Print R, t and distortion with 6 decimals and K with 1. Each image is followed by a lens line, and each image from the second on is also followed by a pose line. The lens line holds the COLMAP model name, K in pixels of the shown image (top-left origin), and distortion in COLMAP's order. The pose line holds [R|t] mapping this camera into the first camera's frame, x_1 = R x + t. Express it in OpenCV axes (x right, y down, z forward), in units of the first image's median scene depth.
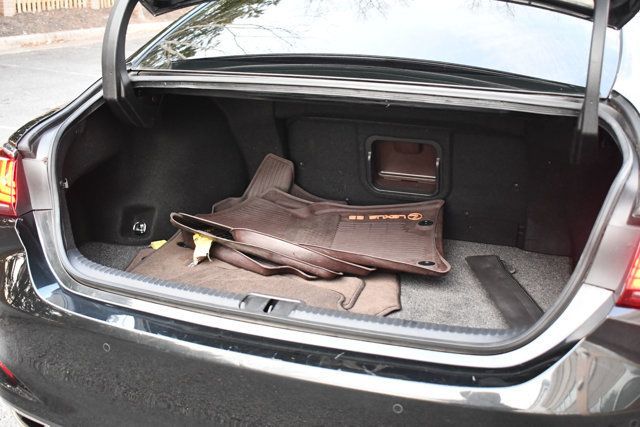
lens RADIAL K [[734.1, 0, 319.8], [0, 734.1, 215.6], [0, 0, 1]] dist [-0.078556, 0.000000]
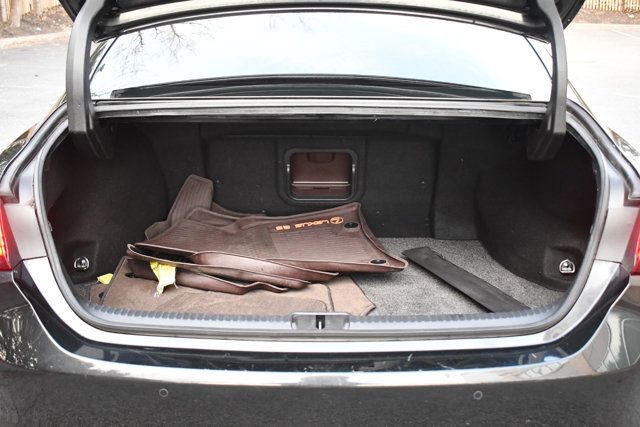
lens RADIAL K [[682.1, 0, 319.9], [0, 682.1, 212.3], [0, 0, 1]] dist [-0.079853, 0.000000]
pose [[0.940118, -0.108029, 0.323277, -0.262559], [0.110556, 0.993813, 0.010594, -0.028931], [-0.322422, 0.025781, 0.946245, 0.069473]]
